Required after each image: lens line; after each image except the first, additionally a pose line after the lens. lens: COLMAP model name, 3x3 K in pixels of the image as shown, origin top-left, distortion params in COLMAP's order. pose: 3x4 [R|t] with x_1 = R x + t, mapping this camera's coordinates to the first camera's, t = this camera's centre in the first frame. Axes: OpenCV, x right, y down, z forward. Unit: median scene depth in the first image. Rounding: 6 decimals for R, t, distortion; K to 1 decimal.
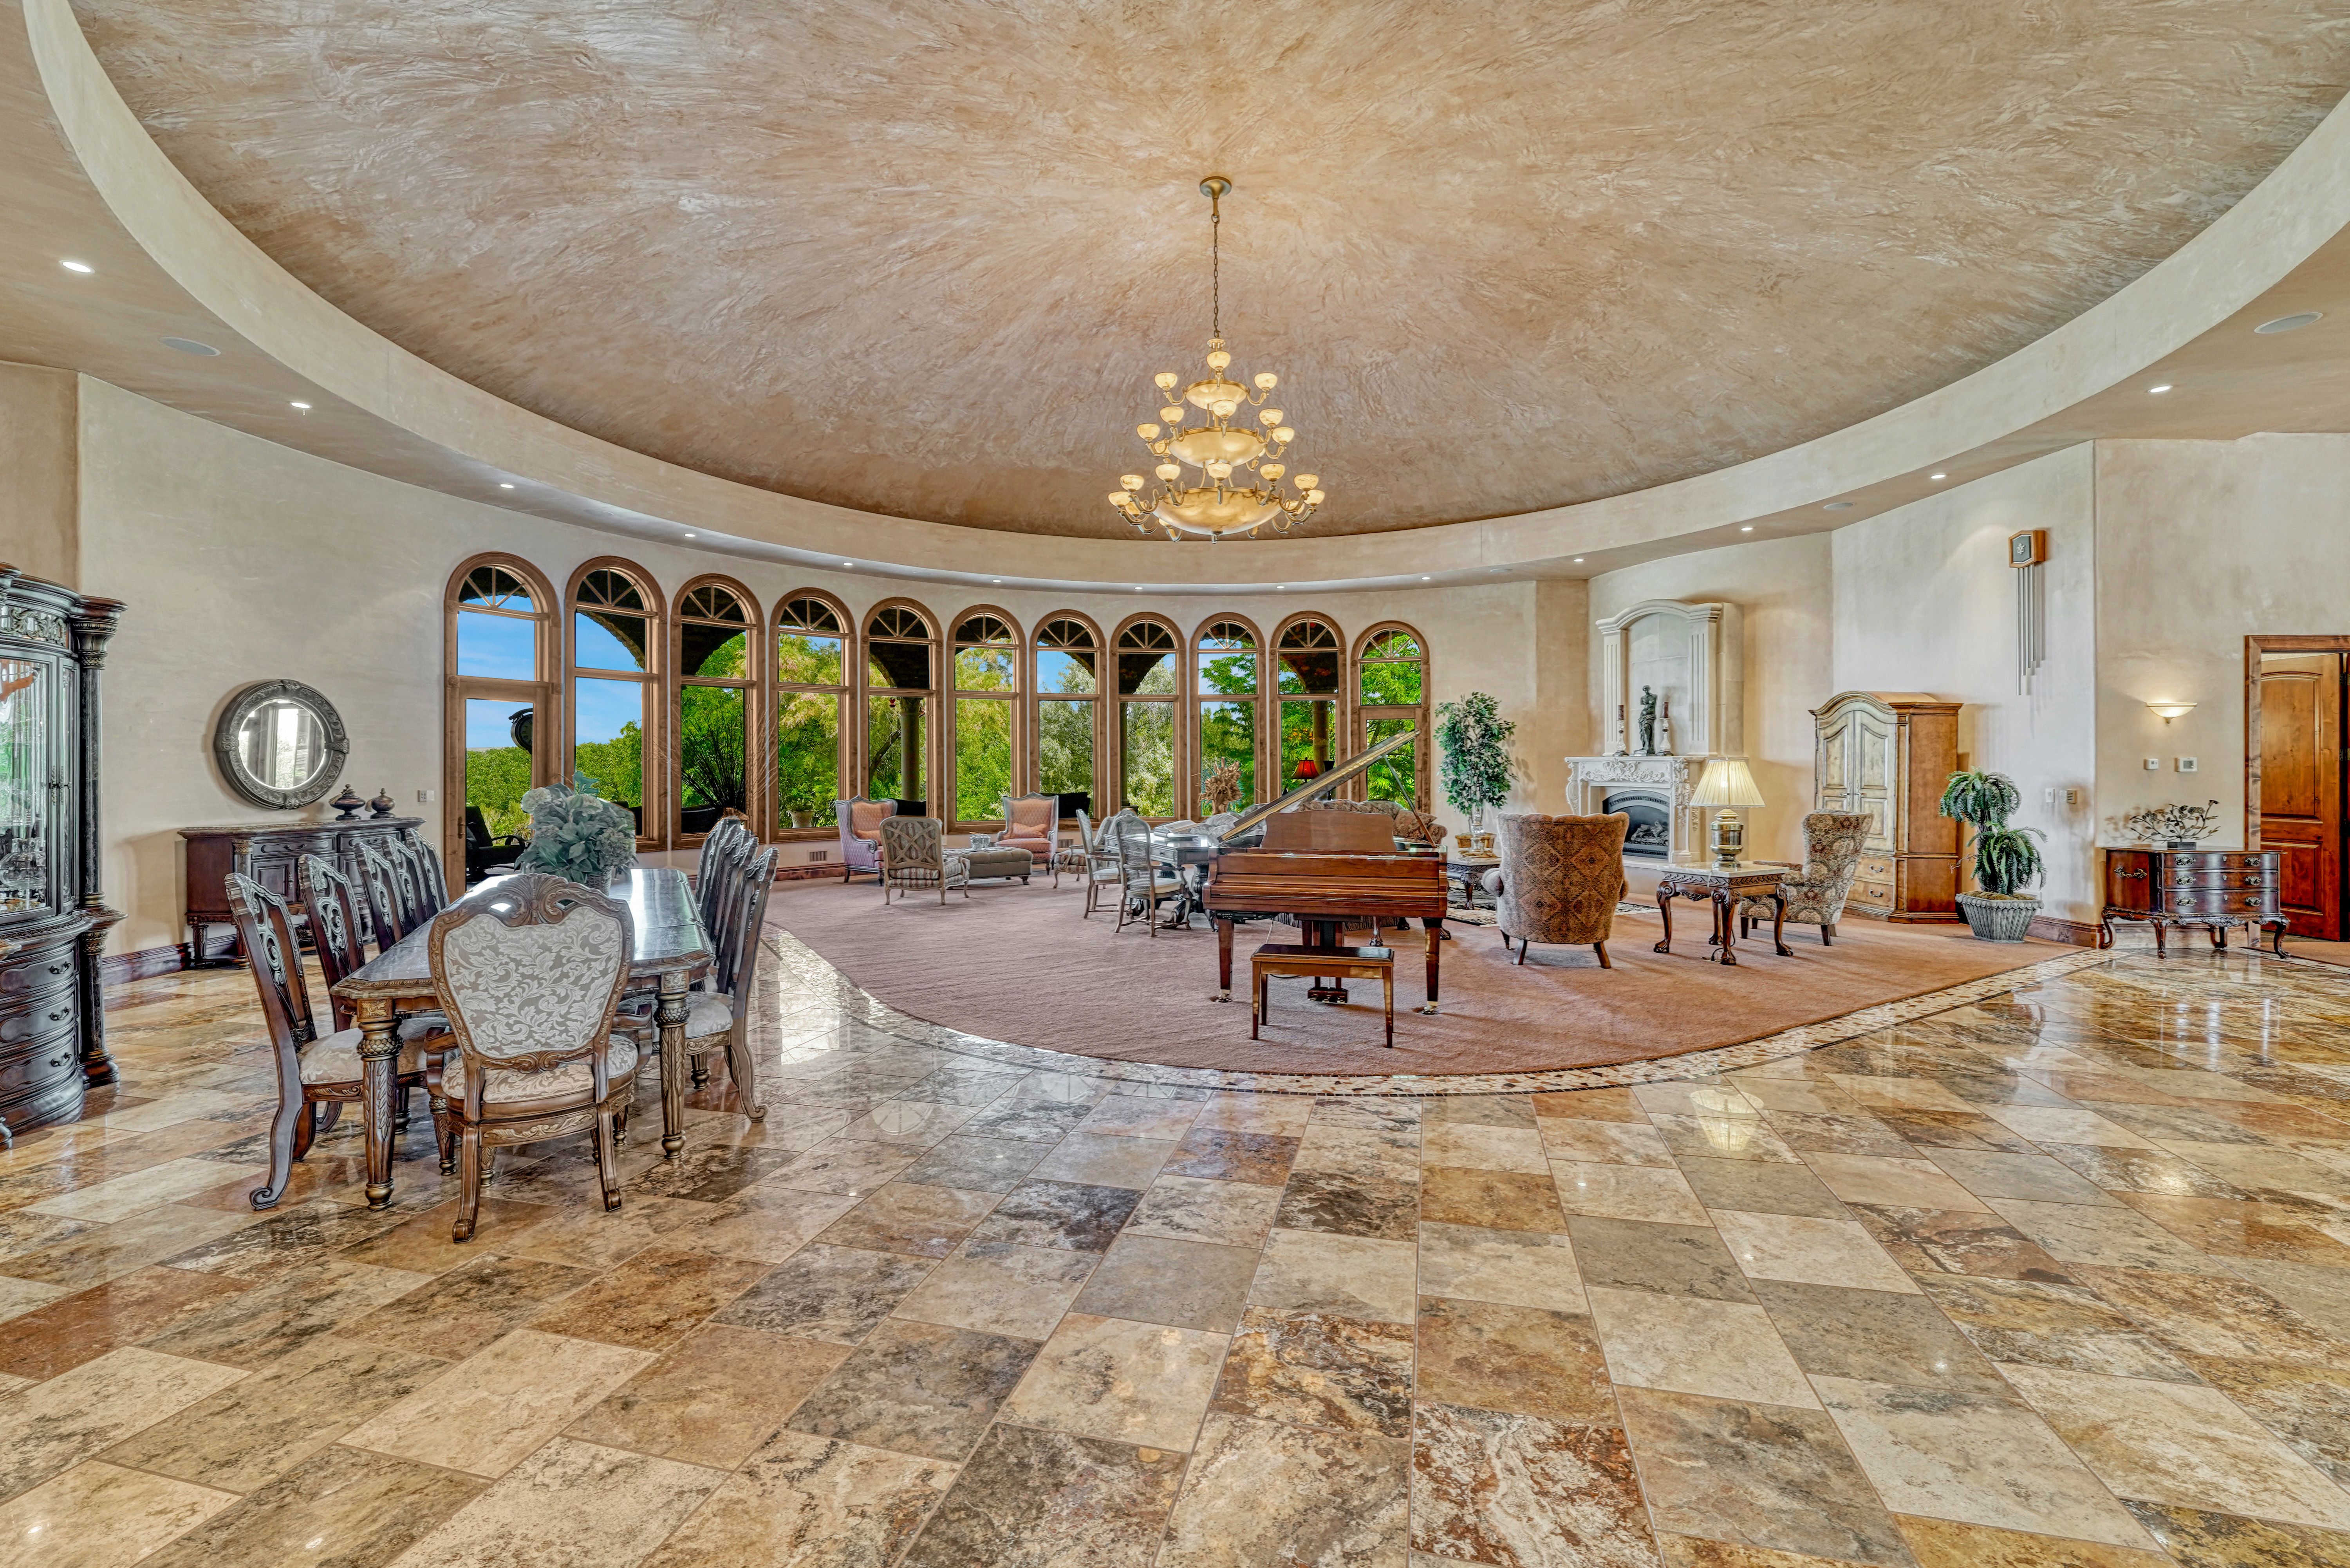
lens RADIAL K [[1013.1, 0, 1175.1], [0, 1013.1, 771.3], [0, 0, 1]] dist [-0.005258, -0.000262]
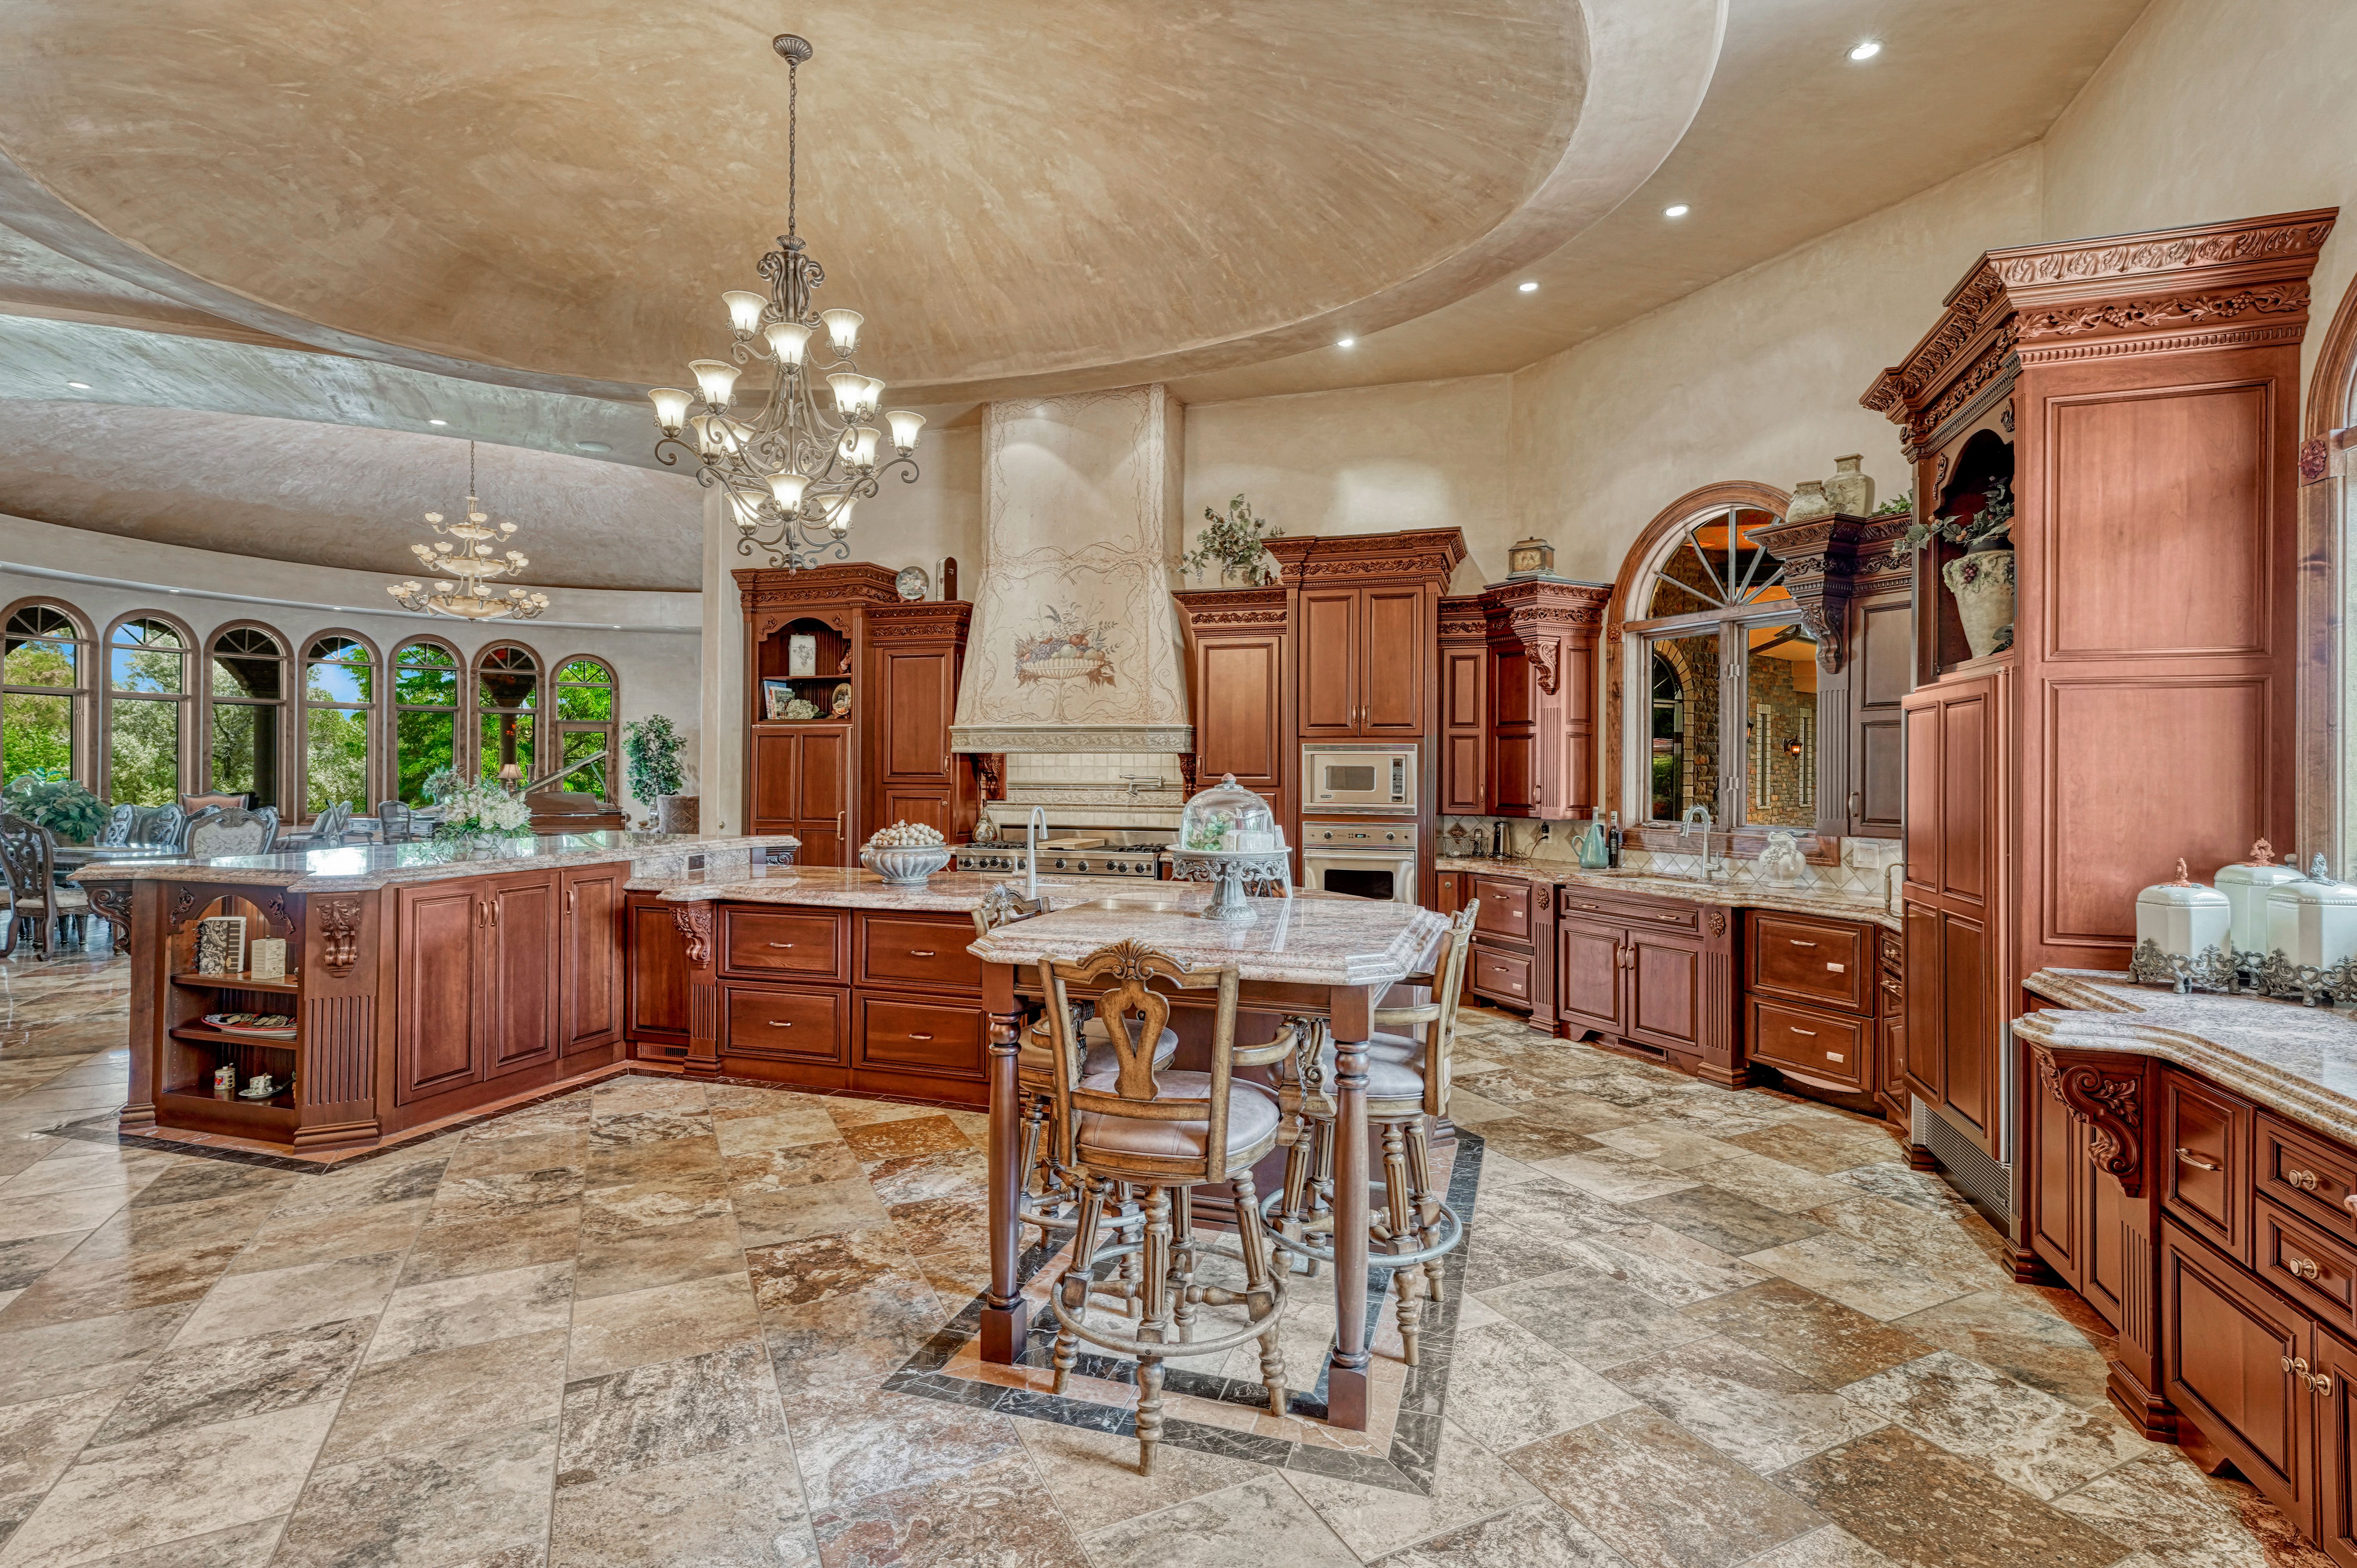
lens RADIAL K [[1098.1, 0, 1180.8], [0, 1098.1, 768.6], [0, 0, 1]] dist [-0.000091, -0.000065]
pose [[0.752213, 0.010575, 0.658836, -0.138763], [-0.005634, 0.999938, -0.009617, 0.003282], [-0.658896, 0.003522, 0.752225, -0.554265]]
